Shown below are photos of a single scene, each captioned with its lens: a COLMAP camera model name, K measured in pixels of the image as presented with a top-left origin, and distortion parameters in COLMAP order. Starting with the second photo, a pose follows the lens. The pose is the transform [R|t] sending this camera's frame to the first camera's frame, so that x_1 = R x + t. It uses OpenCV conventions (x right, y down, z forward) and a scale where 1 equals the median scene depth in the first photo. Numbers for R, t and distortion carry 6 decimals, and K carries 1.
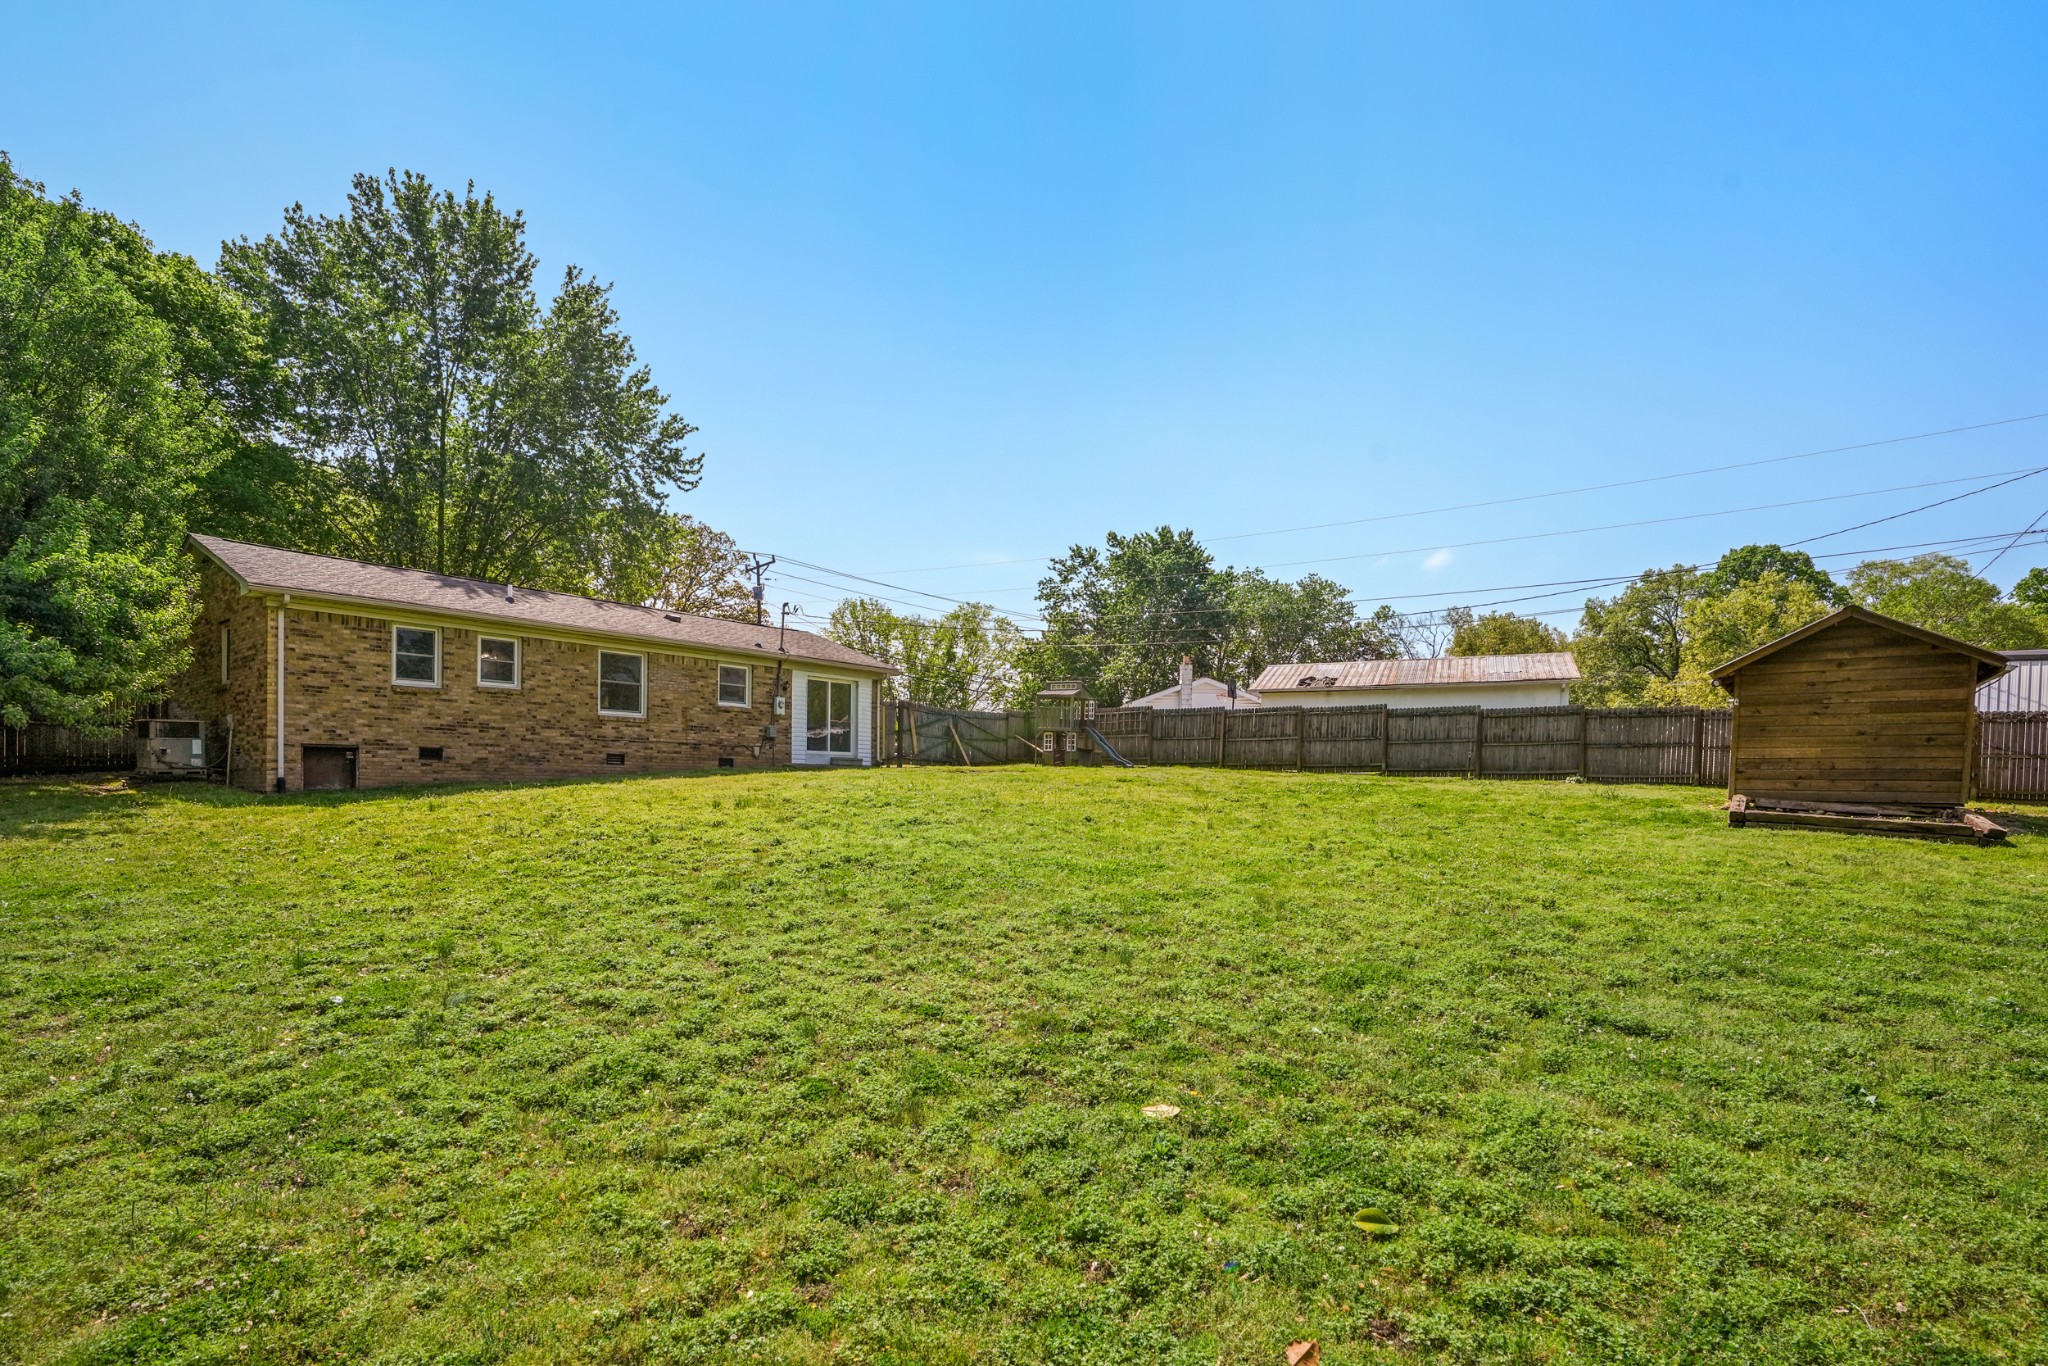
lens RADIAL K [[1042.9, 0, 1037.8], [0, 1042.9, 755.0], [0, 0, 1]] dist [-0.040762, 0.013342]
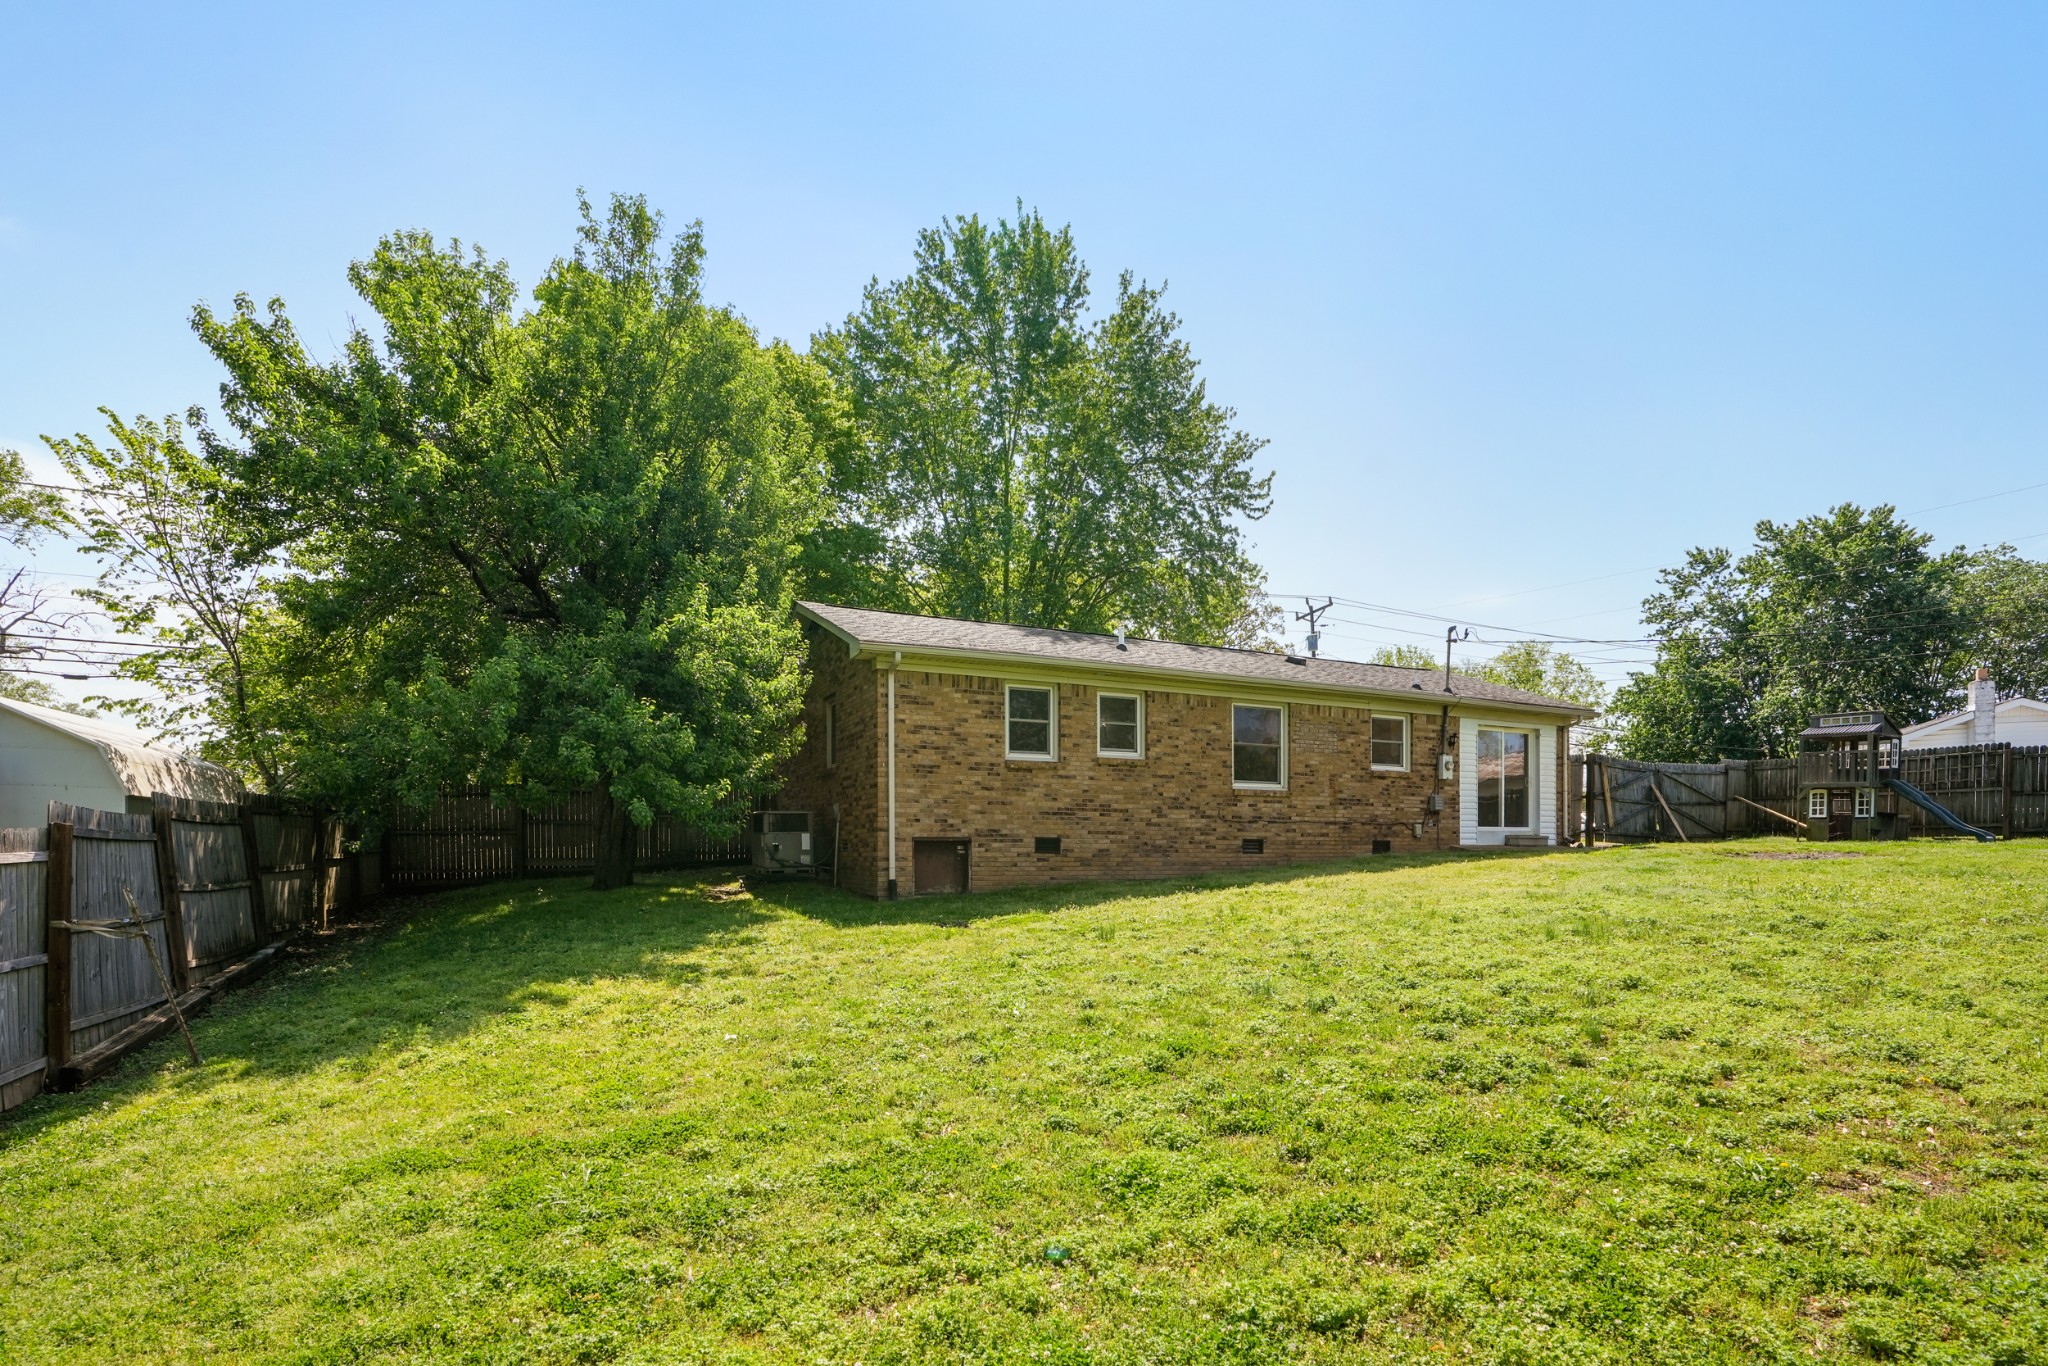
lens RADIAL K [[1042.9, 0, 980.0], [0, 1042.9, 833.1], [0, 0, 1]] dist [-0.040762, 0.013342]
pose [[0.878393, -0.019447, -0.477544, -0.193417], [0.023085, 0.999732, 0.001751, -0.010011], [0.477382, -0.012562, 0.878606, 0.207874]]
